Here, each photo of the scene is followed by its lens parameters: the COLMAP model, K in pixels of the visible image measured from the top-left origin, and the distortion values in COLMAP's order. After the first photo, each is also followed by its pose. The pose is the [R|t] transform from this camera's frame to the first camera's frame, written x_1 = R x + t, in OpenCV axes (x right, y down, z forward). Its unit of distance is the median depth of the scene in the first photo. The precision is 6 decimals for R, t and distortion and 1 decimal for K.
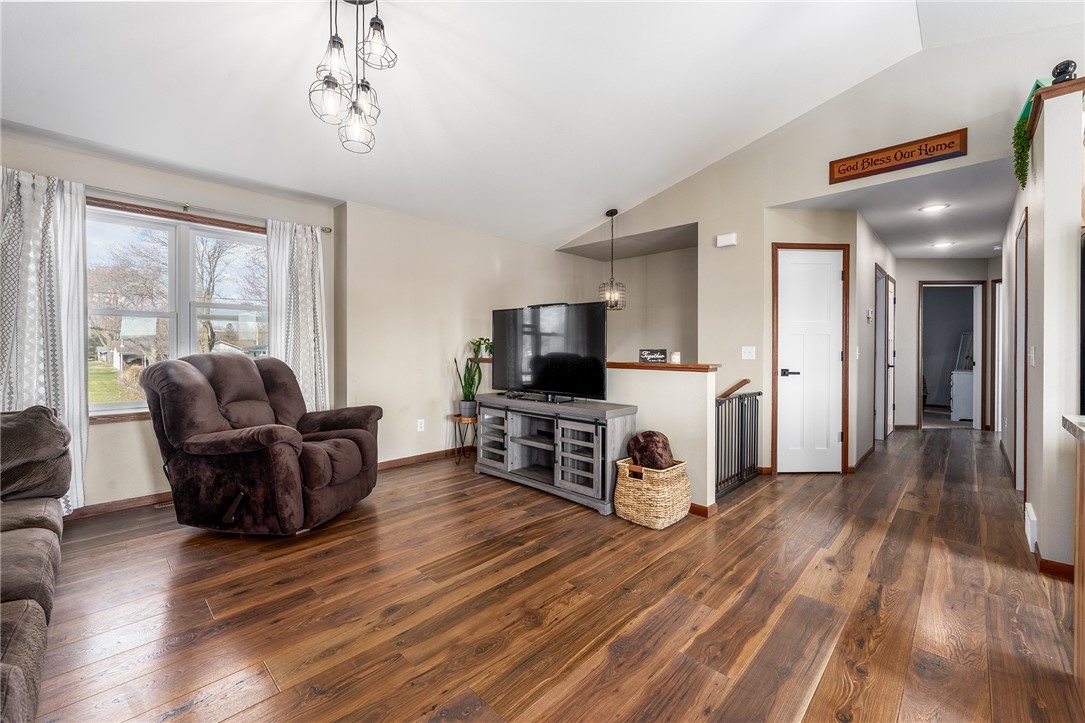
lens RADIAL K [[440.3, 0, 551.2], [0, 440.3, 350.7], [0, 0, 1]] dist [-0.001235, 0.000906]
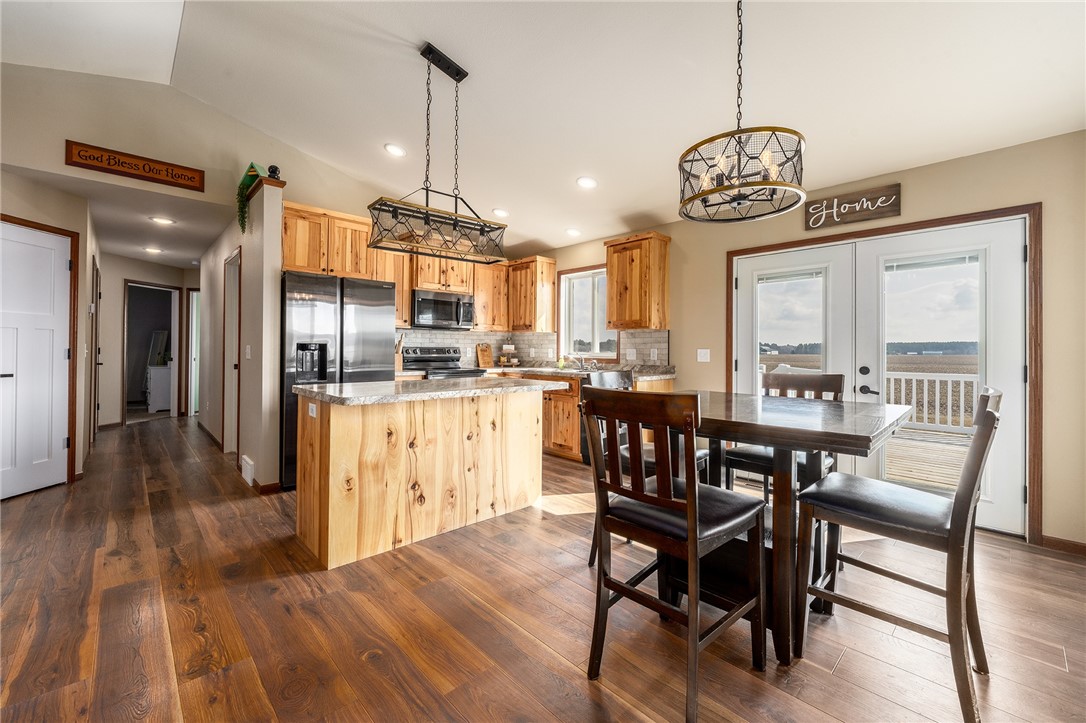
lens RADIAL K [[440.8, 0, 546.3], [0, 440.8, 350.0], [0, 0, 1]] dist [-0.001235, 0.000906]
pose [[0.050936, -0.004703, 0.998691, -0.268084], [-0.000161, 0.999989, 0.004718, 0.000260], [-0.998702, -0.000402, 0.050935, -0.042504]]
